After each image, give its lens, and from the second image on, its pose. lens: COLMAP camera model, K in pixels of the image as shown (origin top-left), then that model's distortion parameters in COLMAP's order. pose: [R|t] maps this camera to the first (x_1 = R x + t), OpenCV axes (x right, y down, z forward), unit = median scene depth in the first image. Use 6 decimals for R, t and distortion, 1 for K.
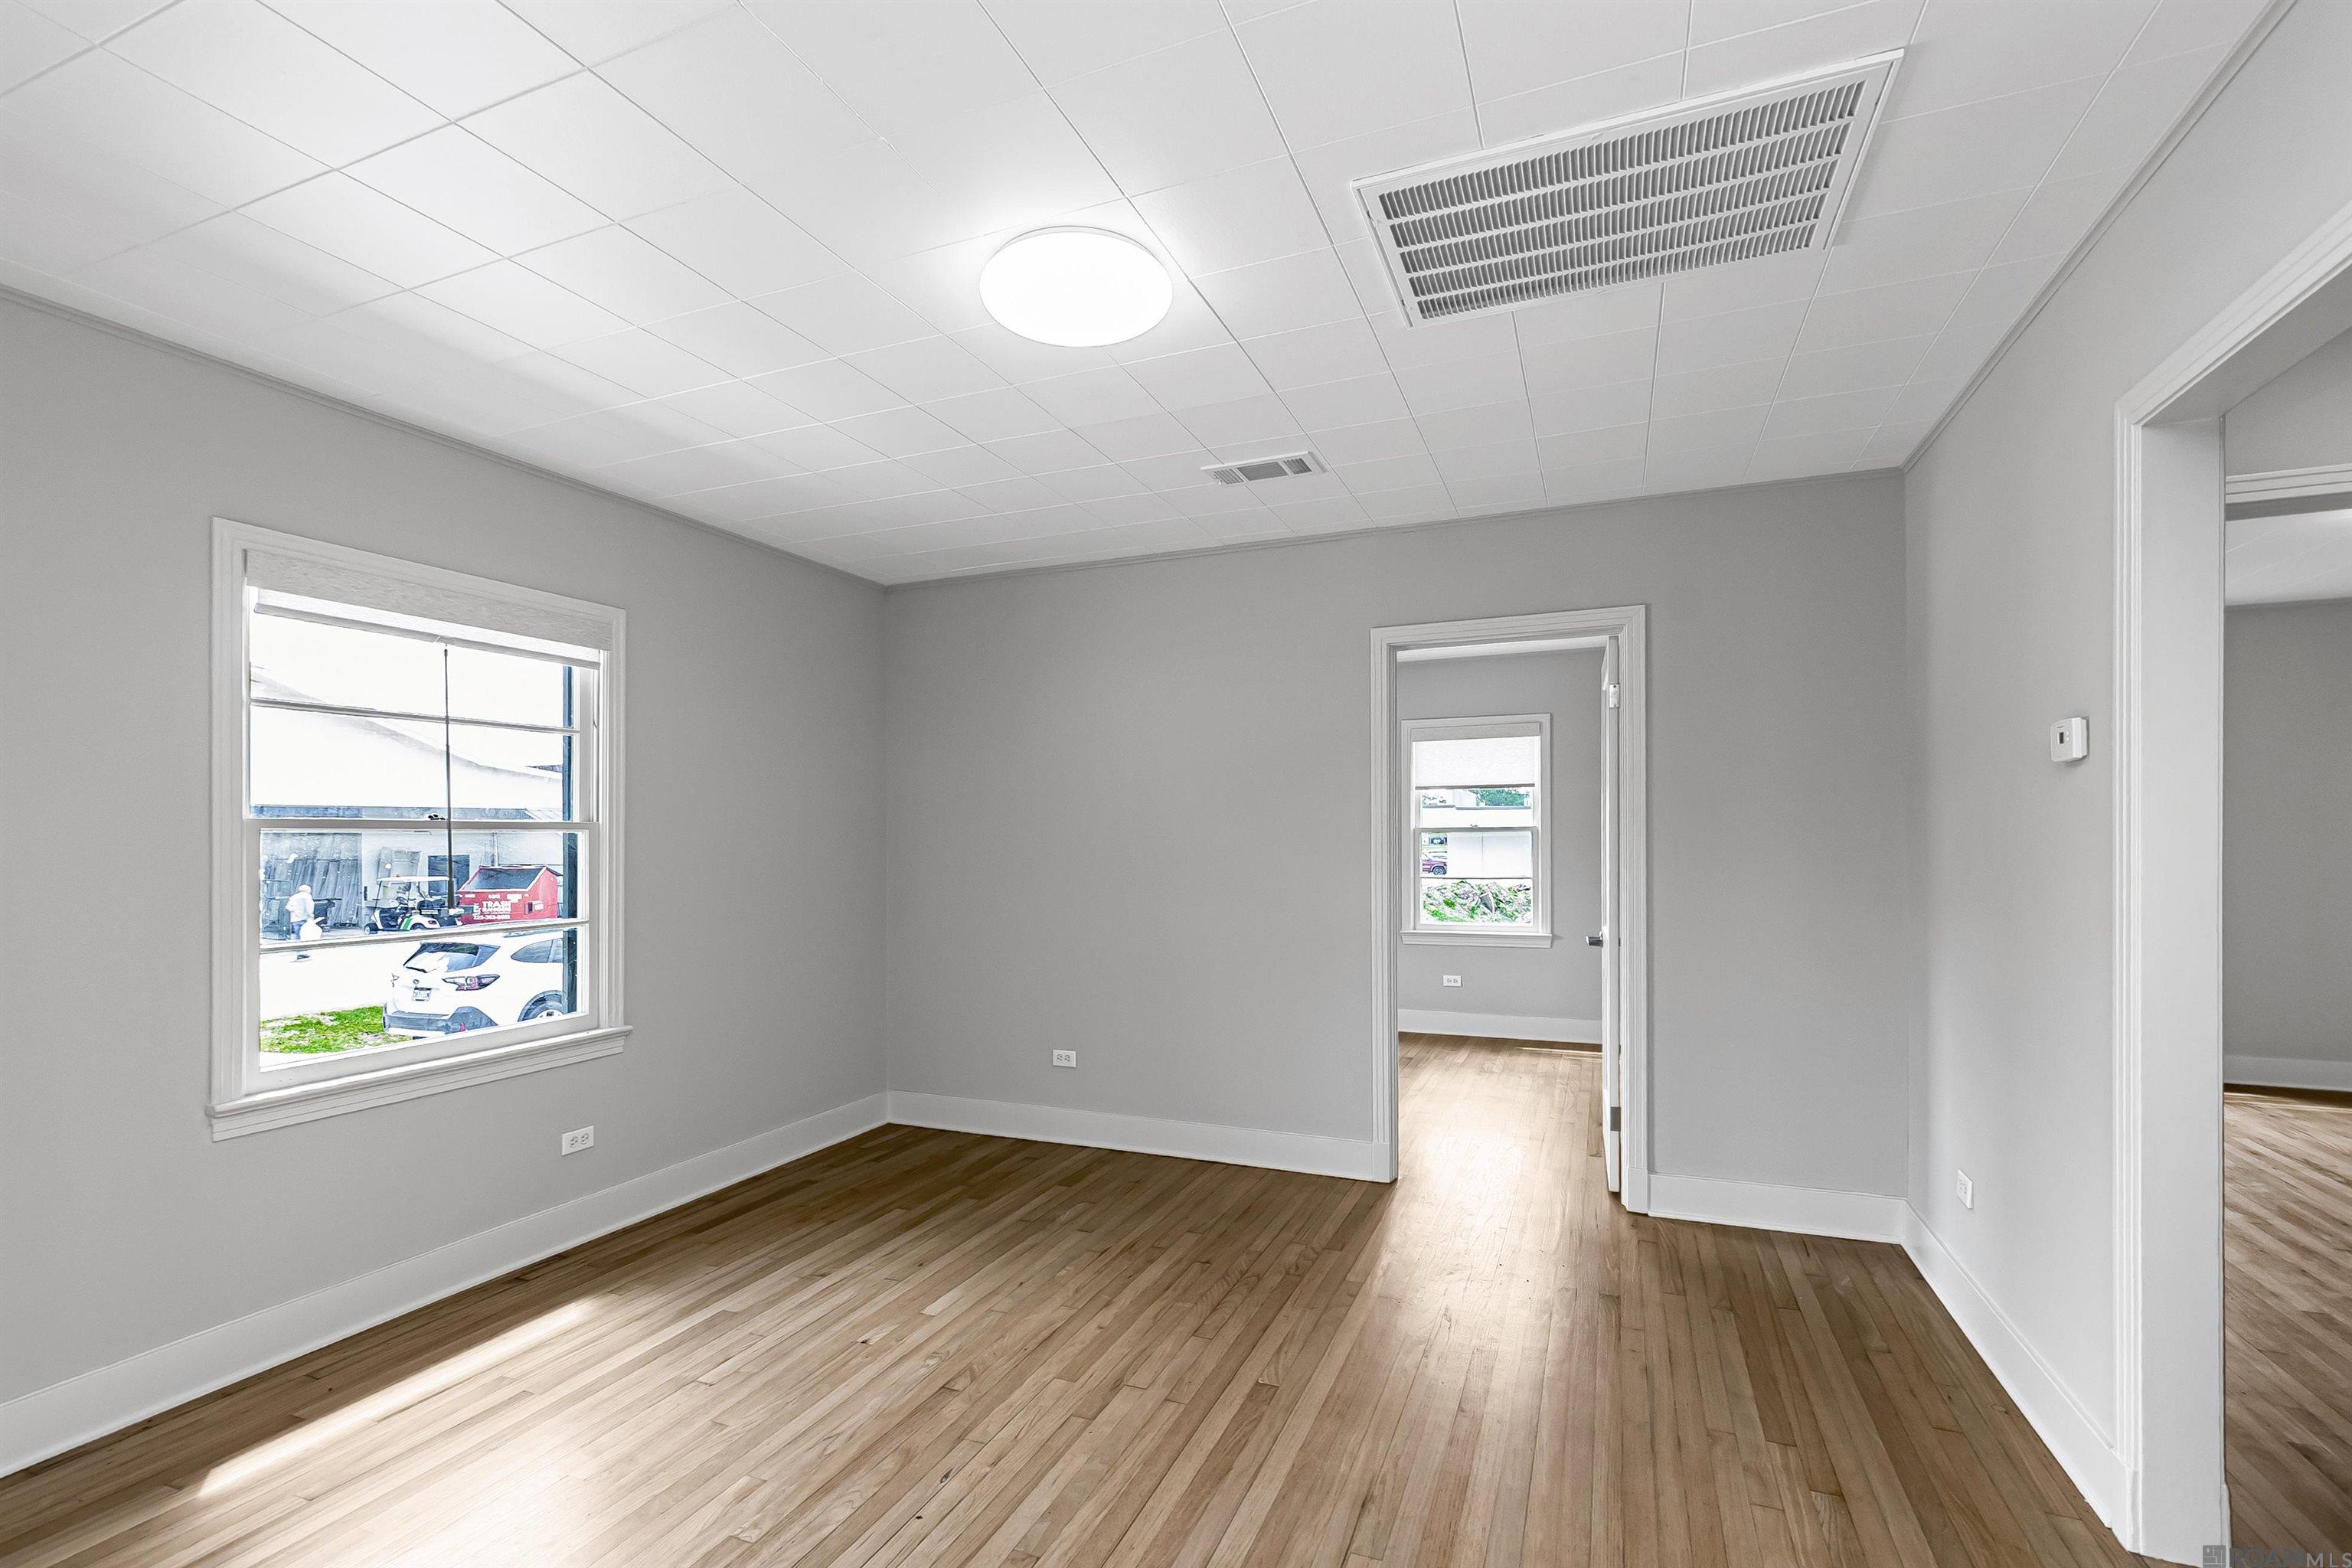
lens RADIAL K [[1051.2, 0, 1182.9], [0, 1051.2, 830.9], [0, 0, 1]] dist [0.000663, -0.000146]
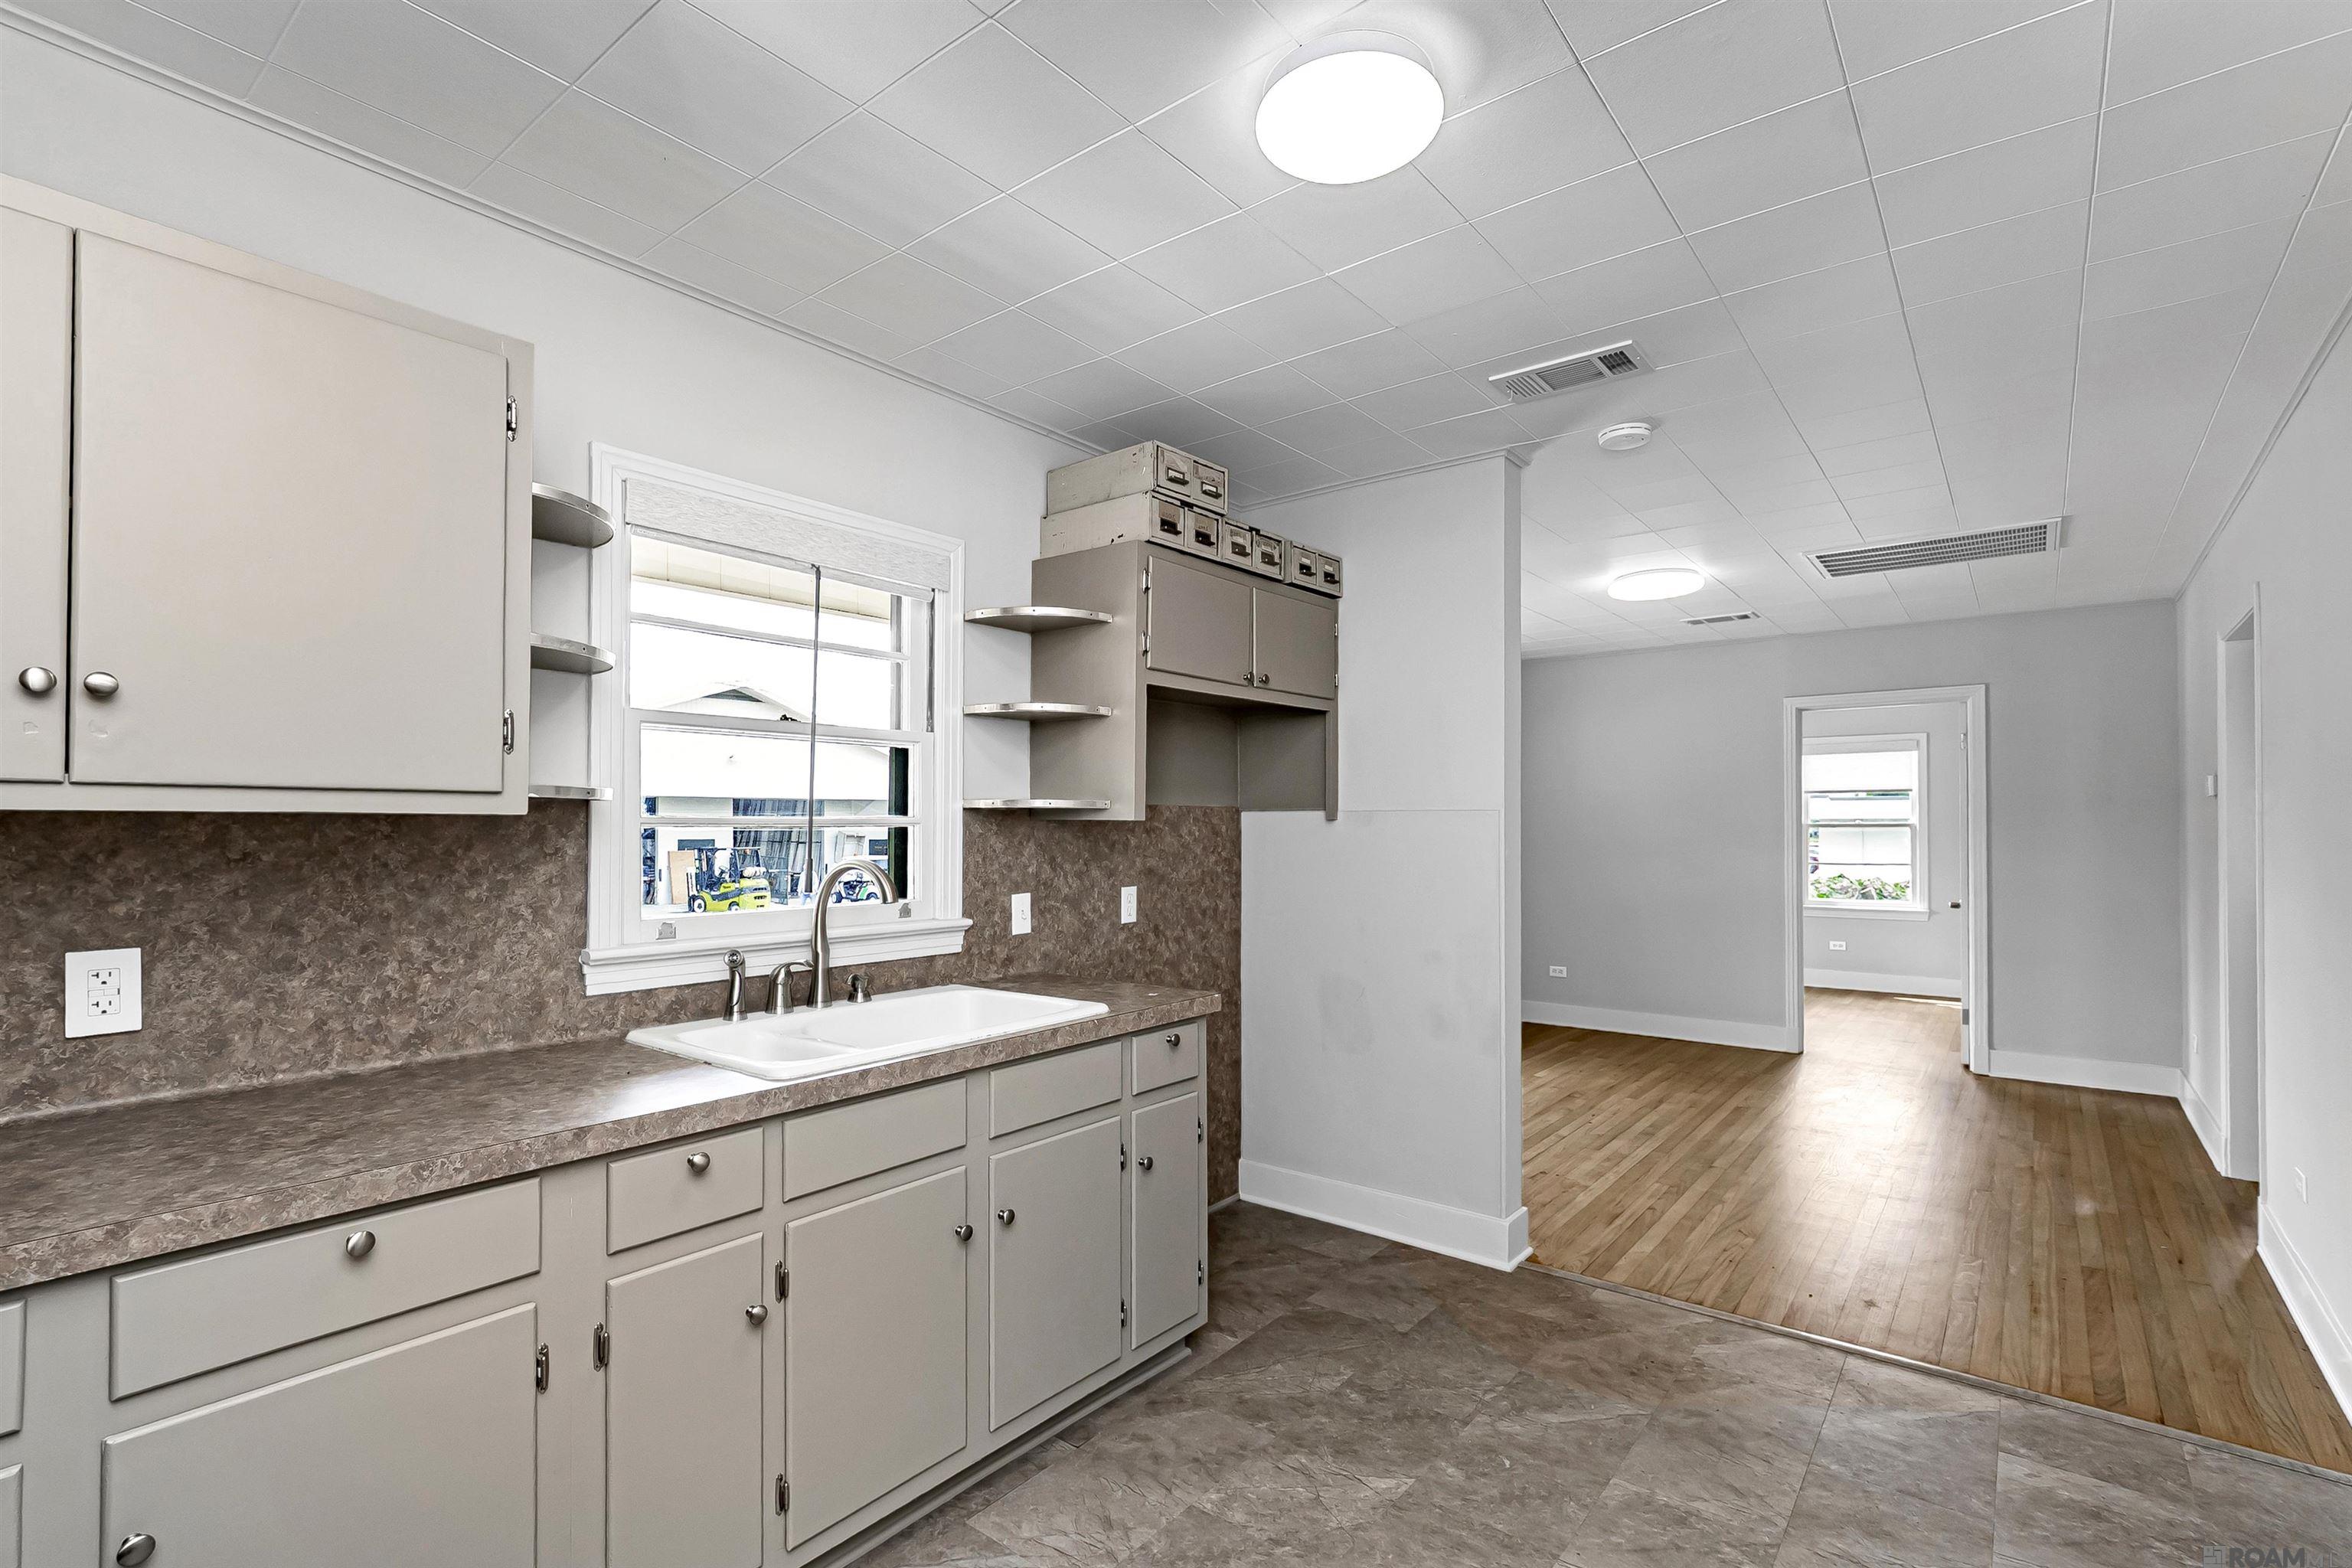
lens RADIAL K [[1060.2, 0, 1168.6], [0, 1060.2, 804.8], [0, 0, 1]] dist [-0.001039, -0.000098]
pose [[0.954807, 0.001083, -0.297224, -0.227841], [-0.005561, 0.999883, -0.014218, -0.006320], [0.297174, 0.015228, 0.954702, -0.782311]]
